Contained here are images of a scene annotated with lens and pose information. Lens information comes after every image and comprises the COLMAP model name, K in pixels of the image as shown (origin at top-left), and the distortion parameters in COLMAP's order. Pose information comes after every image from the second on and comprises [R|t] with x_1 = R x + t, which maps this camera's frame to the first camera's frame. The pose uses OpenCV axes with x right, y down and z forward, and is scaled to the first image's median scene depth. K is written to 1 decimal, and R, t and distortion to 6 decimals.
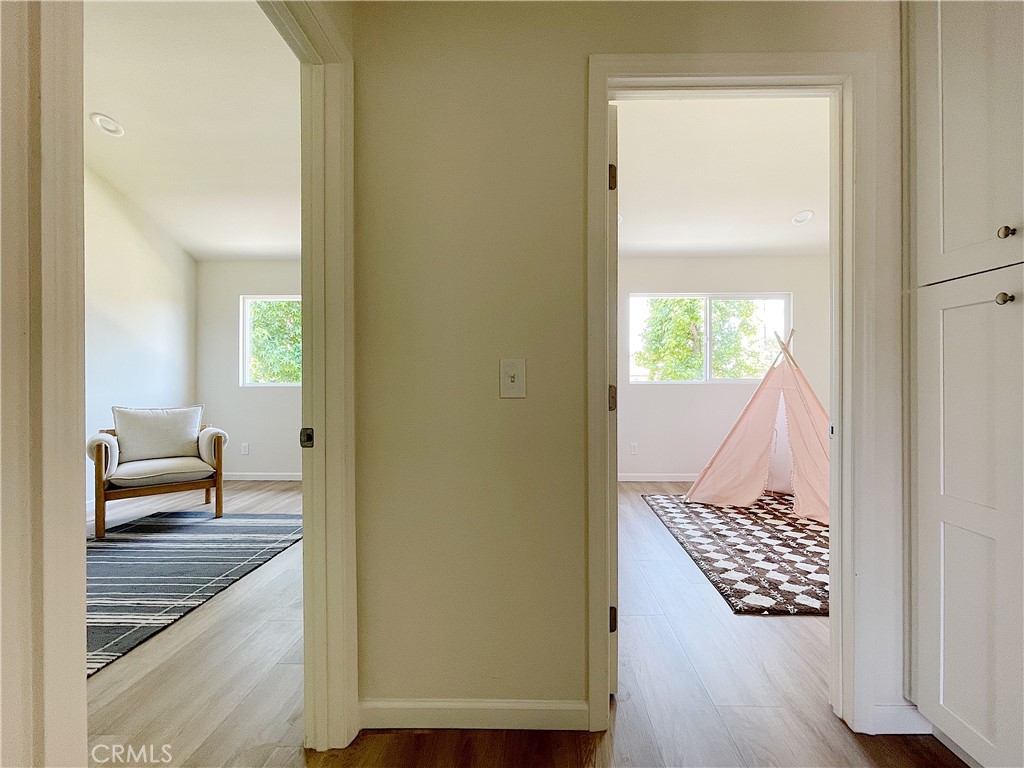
lens RADIAL K [[434.3, 0, 538.5], [0, 434.3, 382.0], [0, 0, 1]] dist [-0.014010, 0.000189]
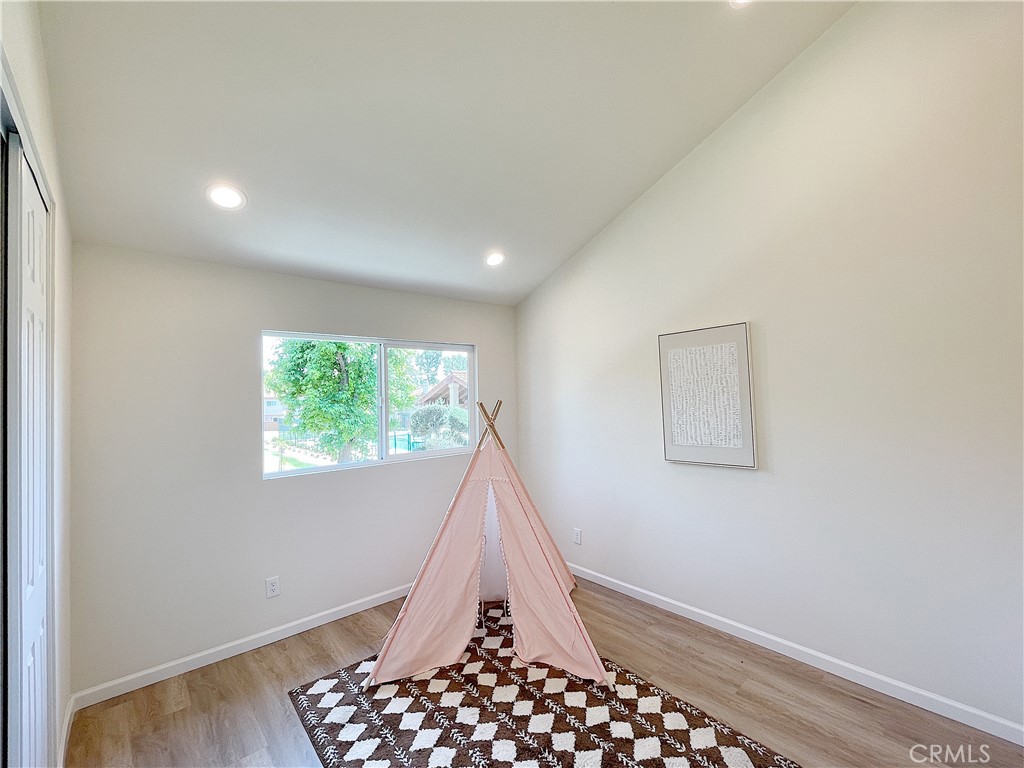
lens RADIAL K [[443.1, 0, 507.0], [0, 443.1, 386.0], [0, 0, 1]] dist [0.000737, 0.000260]
pose [[0.755023, 0.001197, 0.655697, 0.086772], [0.027078, 0.999088, -0.033004, -0.134185], [-0.655139, 0.042674, 0.754302, 0.432649]]
